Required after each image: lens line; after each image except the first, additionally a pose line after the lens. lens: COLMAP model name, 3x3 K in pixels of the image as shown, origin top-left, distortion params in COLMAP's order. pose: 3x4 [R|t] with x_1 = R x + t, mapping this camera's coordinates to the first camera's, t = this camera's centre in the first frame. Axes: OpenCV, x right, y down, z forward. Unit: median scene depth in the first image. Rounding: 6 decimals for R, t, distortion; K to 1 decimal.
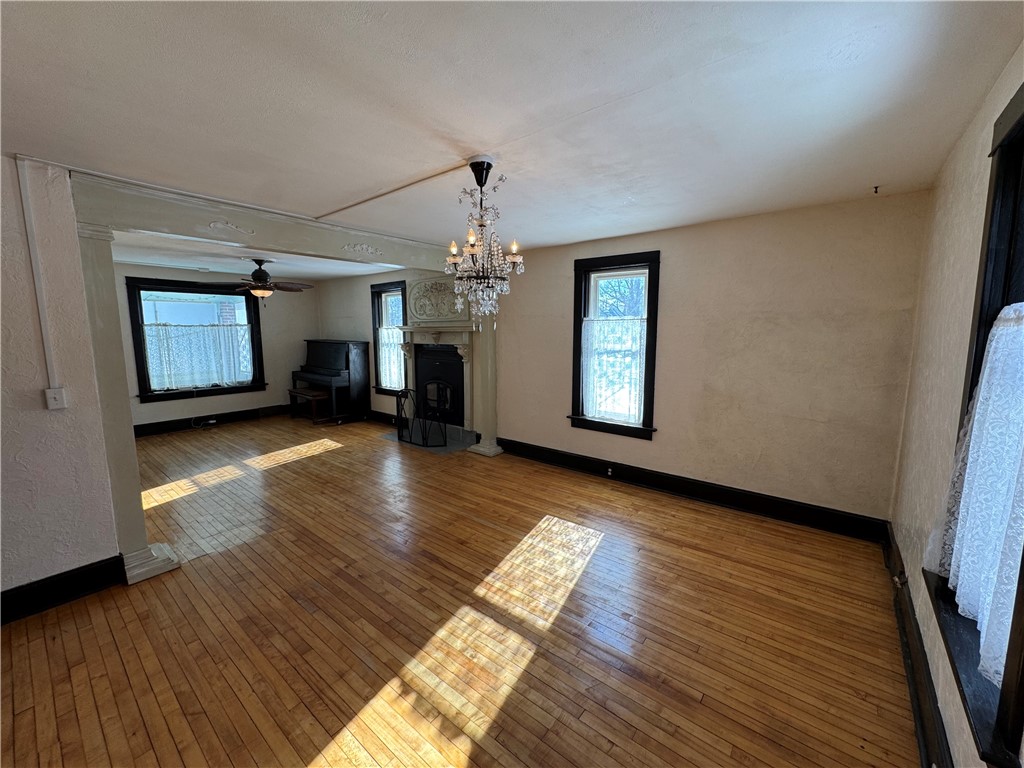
lens RADIAL K [[419.0, 0, 516.3], [0, 419.0, 385.6], [0, 0, 1]] dist [-0.001436, -0.000967]
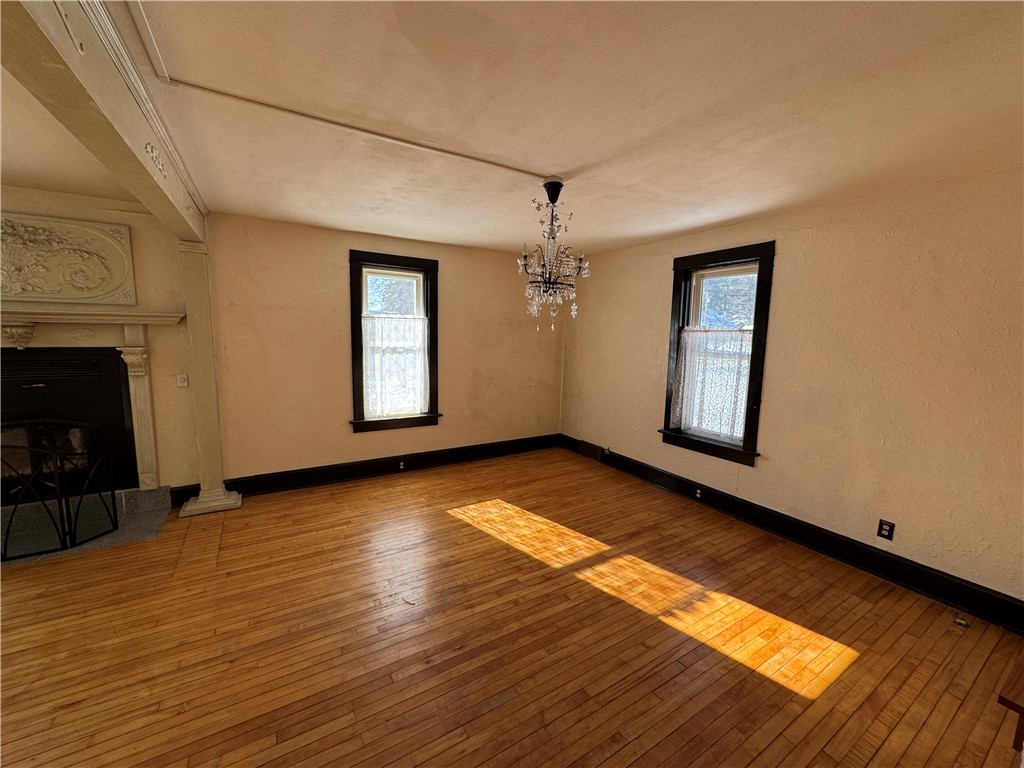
lens RADIAL K [[419.0, 0, 509.9], [0, 419.0, 384.1], [0, 0, 1]] dist [-0.001436, -0.000967]
pose [[0.314879, -0.109968, 0.942740, -0.681583], [0.099887, 0.991589, 0.082303, -0.053946], [-0.943861, 0.068252, 0.323215, 0.425101]]
